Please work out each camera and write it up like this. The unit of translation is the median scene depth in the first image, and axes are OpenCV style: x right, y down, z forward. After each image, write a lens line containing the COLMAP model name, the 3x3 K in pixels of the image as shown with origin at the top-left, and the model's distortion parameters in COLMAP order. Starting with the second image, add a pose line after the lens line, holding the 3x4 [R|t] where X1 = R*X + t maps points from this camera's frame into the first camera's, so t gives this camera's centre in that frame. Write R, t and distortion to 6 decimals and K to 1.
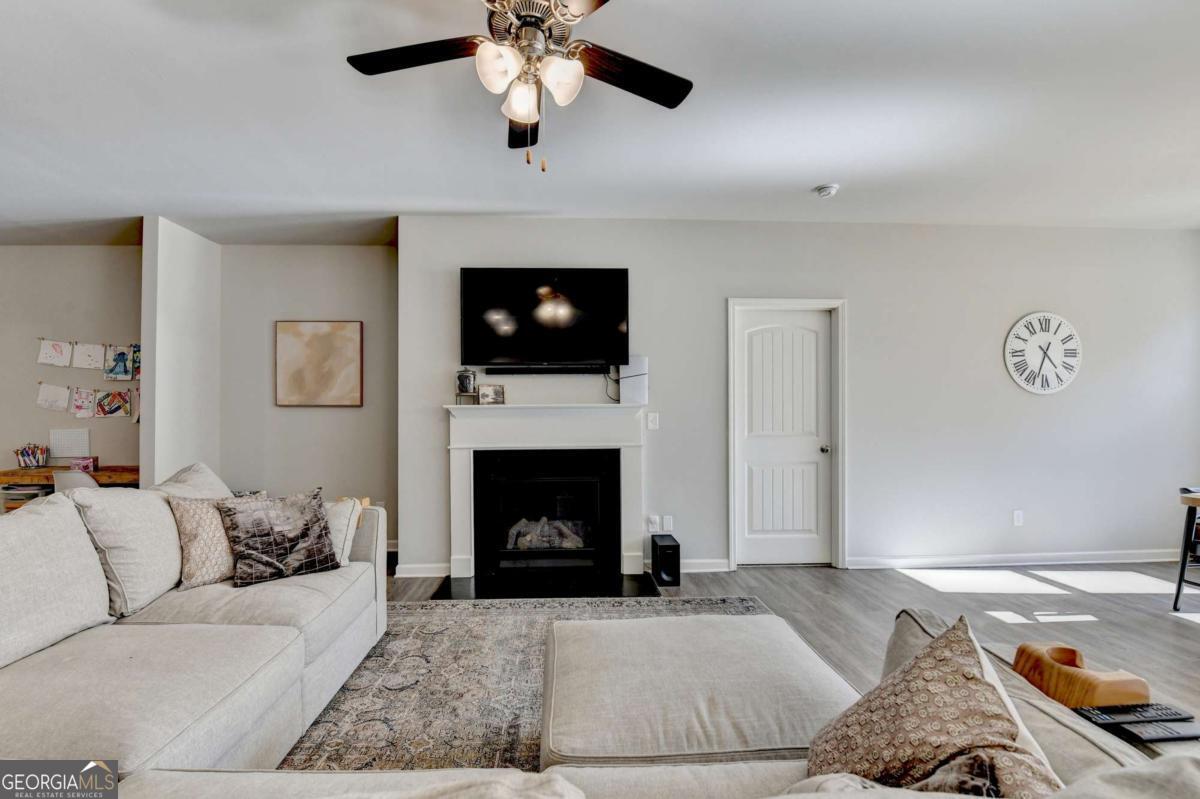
lens RADIAL K [[476.9, 0, 600.1], [0, 476.9, 406.8], [0, 0, 1]] dist [-0.002312, -0.000233]
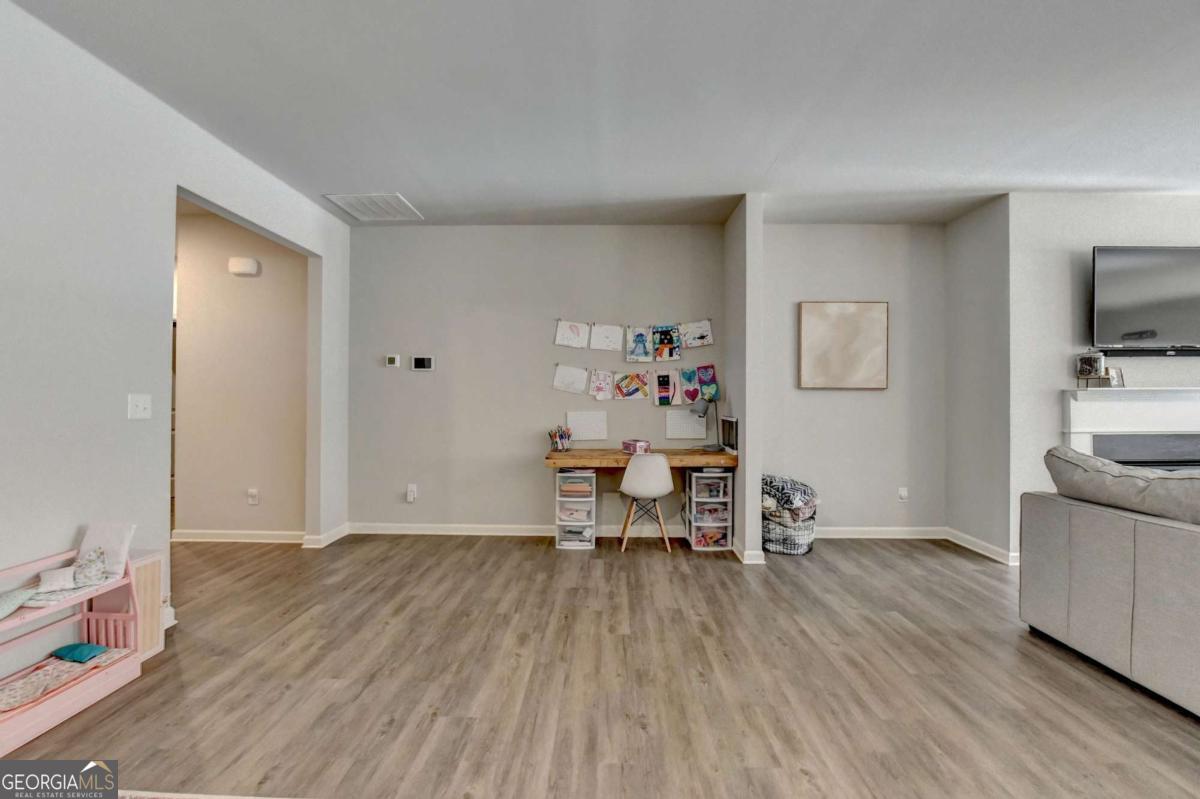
lens RADIAL K [[476.9, 0, 602.8], [0, 476.9, 395.7], [0, 0, 1]] dist [-0.002312, -0.000233]
pose [[0.999786, 0.003639, -0.020359, -1.066161], [-0.003475, 0.999961, 0.008082, 0.006411], [0.020388, -0.008009, 0.999760, 0.011537]]
